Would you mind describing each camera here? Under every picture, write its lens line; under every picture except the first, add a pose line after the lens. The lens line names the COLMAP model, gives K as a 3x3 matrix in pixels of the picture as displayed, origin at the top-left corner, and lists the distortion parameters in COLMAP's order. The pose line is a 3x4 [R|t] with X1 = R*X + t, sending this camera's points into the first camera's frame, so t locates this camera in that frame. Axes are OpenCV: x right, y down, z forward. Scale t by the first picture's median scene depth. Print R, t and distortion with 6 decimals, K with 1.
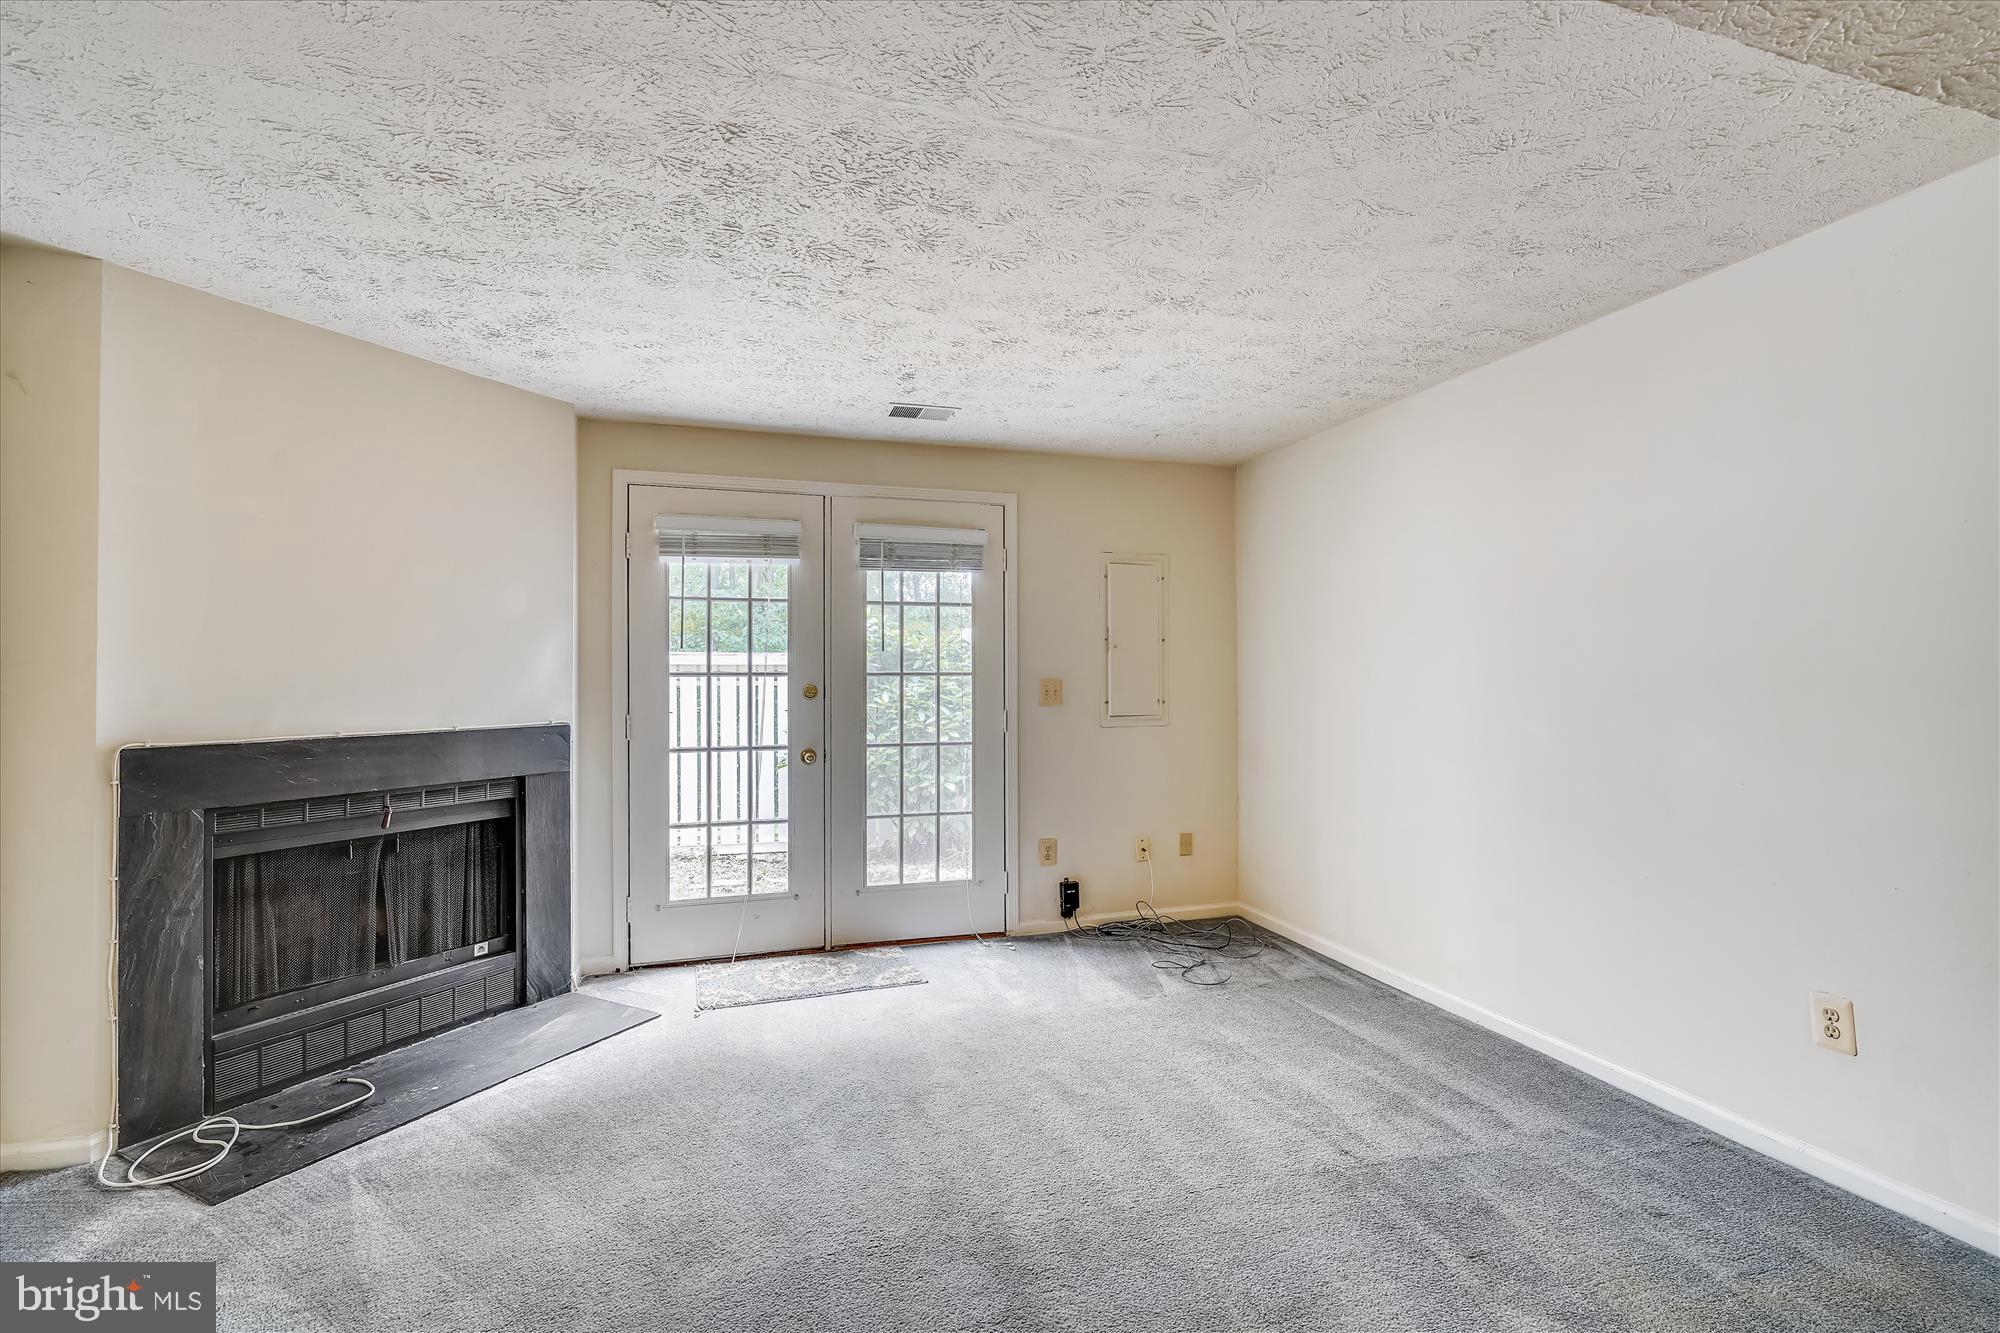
lens RADIAL K [[925.2, 0, 990.7], [0, 925.2, 674.8], [0, 0, 1]] dist [0.004779, 0.000808]
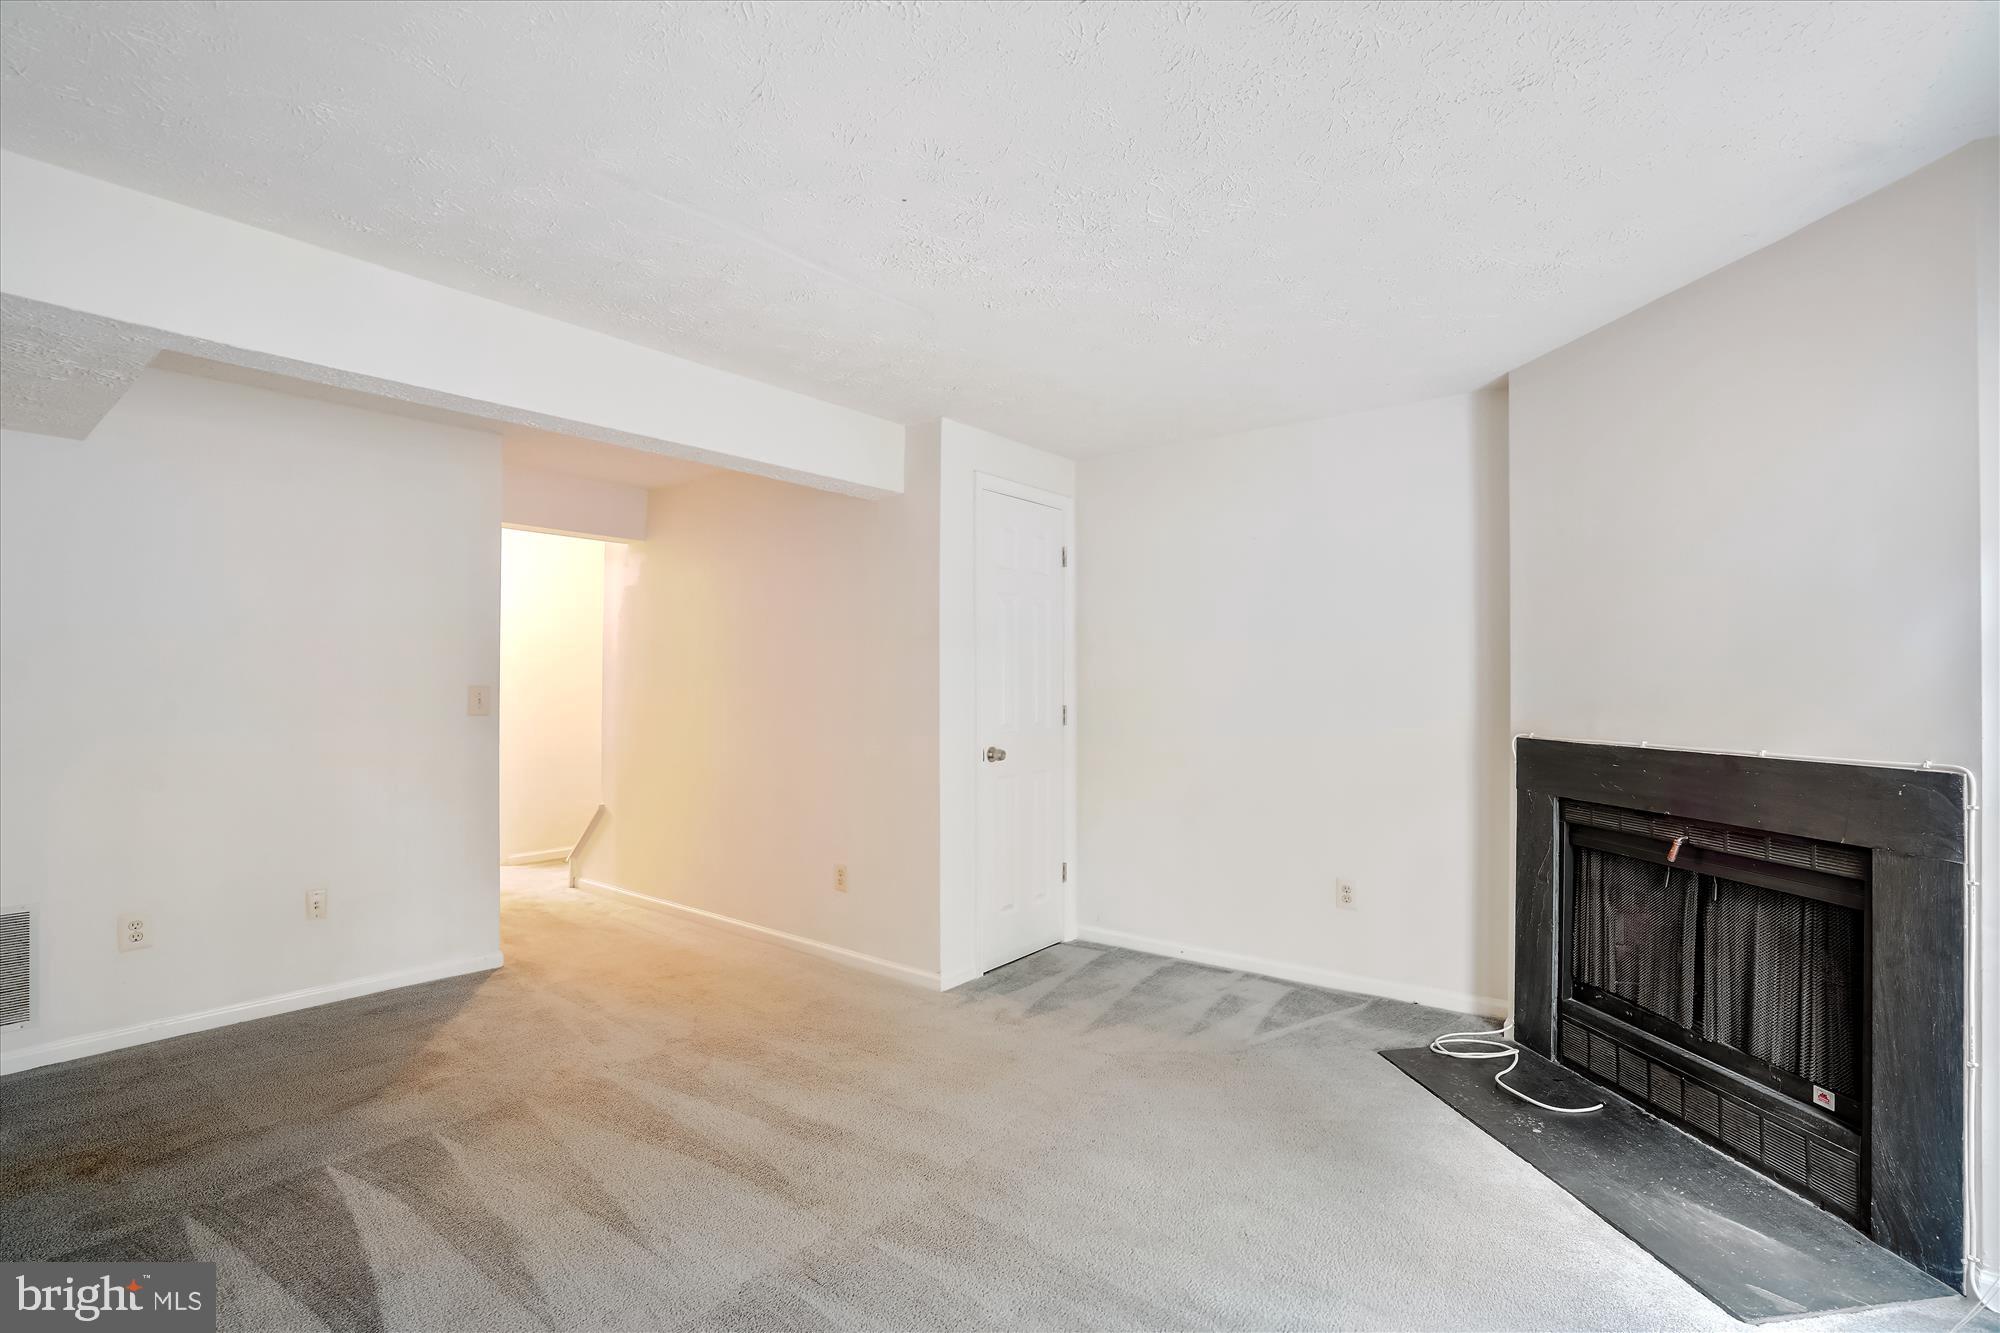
lens RADIAL K [[930.8, 0, 998.0], [0, 930.8, 674.0], [0, 0, 1]] dist [-0.038218, 0.022814]
pose [[-0.814407, -0.010432, -0.580200, 0.269494], [-0.004227, 0.999919, -0.012046, 0.005574], [0.580278, -0.007358, -0.814385, 1.047123]]
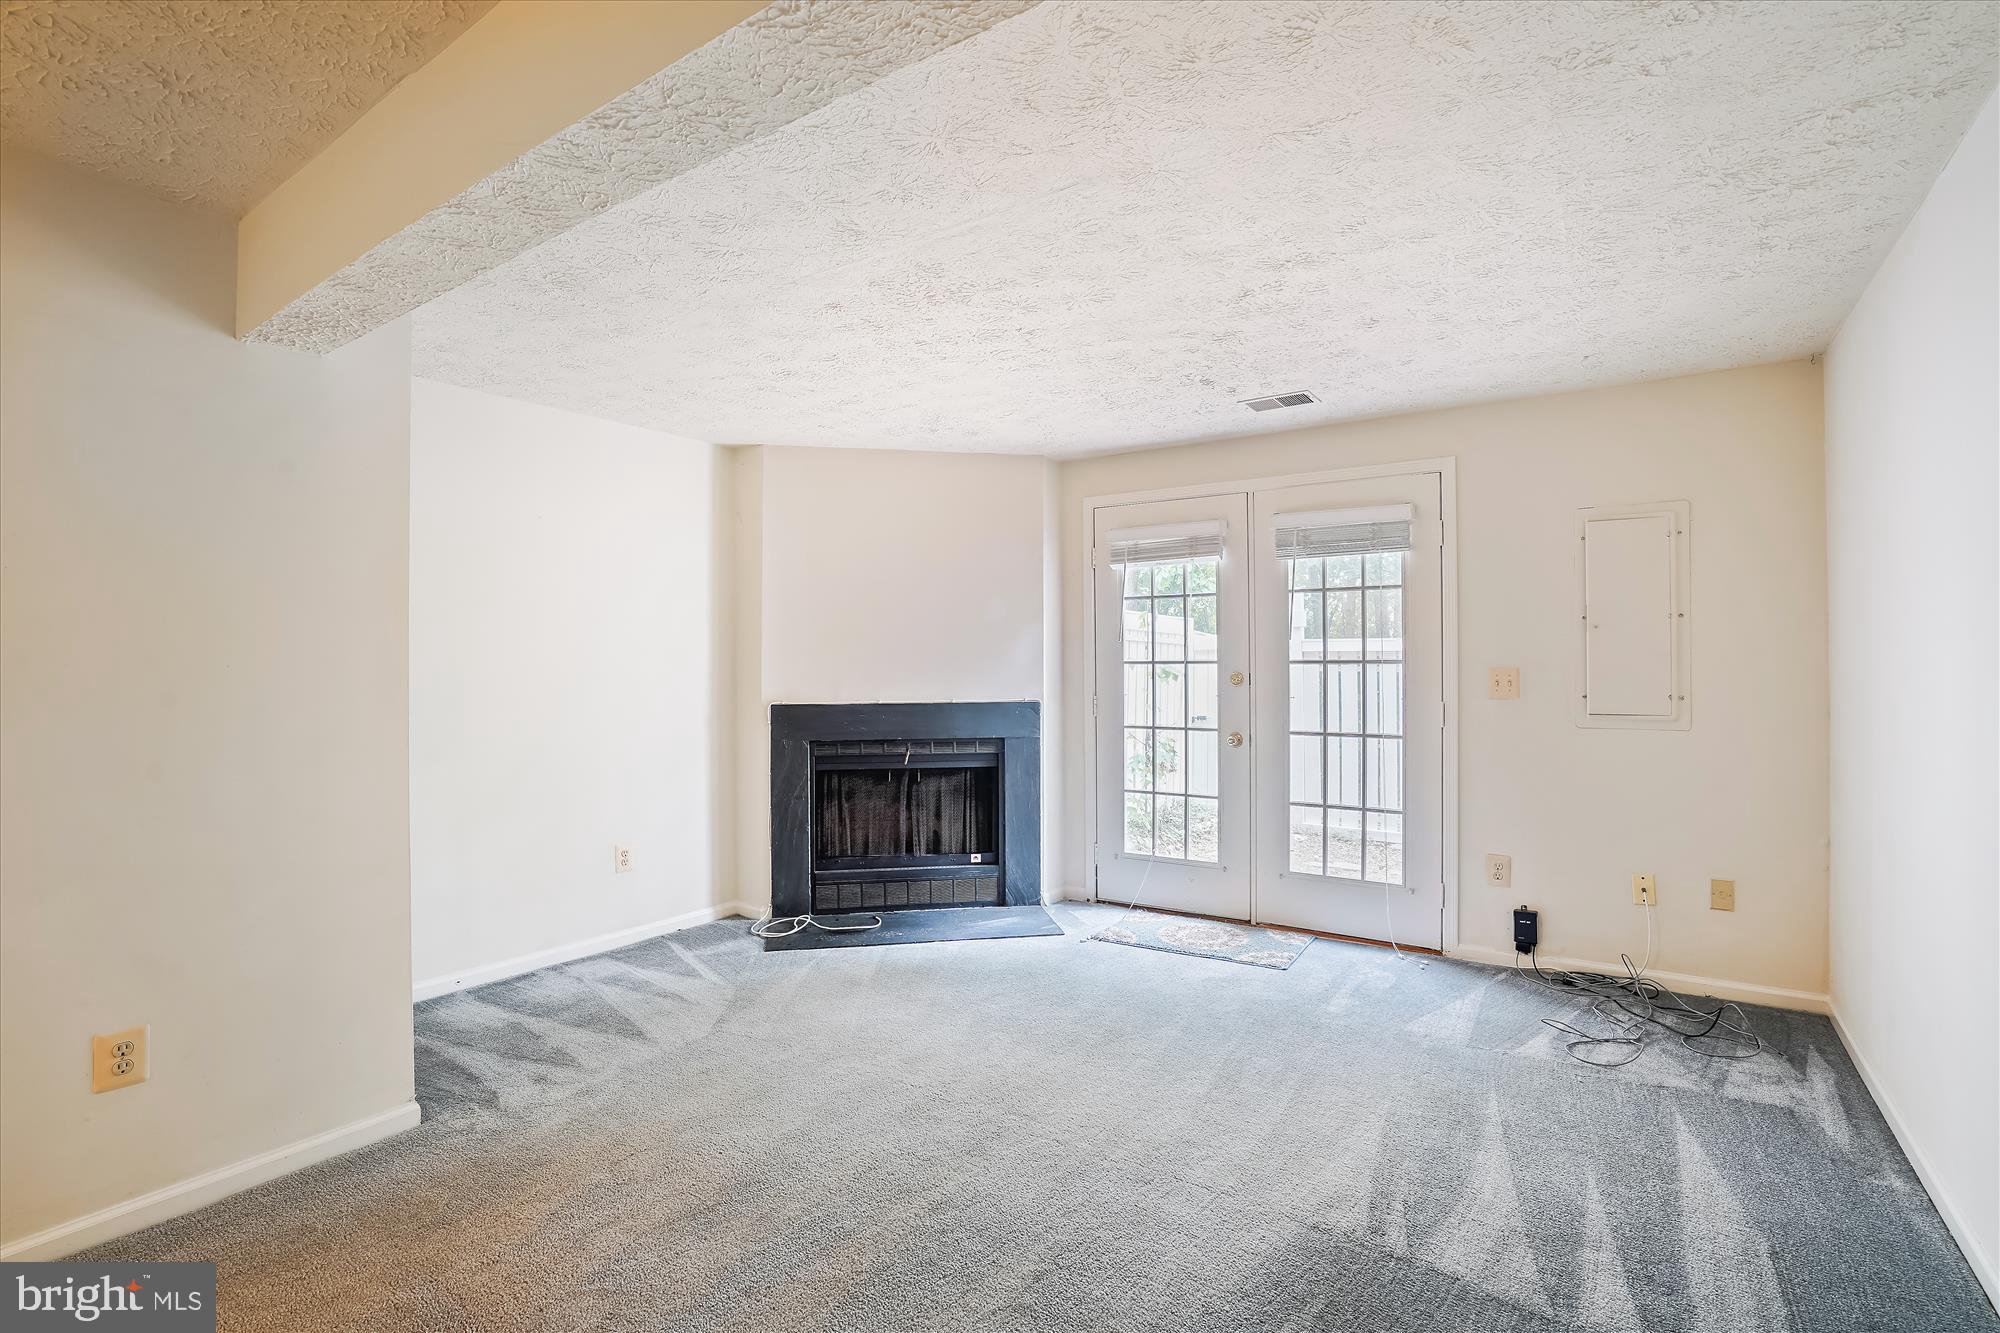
lens RADIAL K [[945.7, 0, 1000.0], [0, 945.7, 666.5], [0, 0, 1]] dist [-0.054098, 0.020790]
pose [[0.610236, 0.002635, -0.792215, 0.535752], [0.003915, 0.999972, 0.006342, -0.004012], [0.792210, -0.006971, 0.610209, 0.135986]]
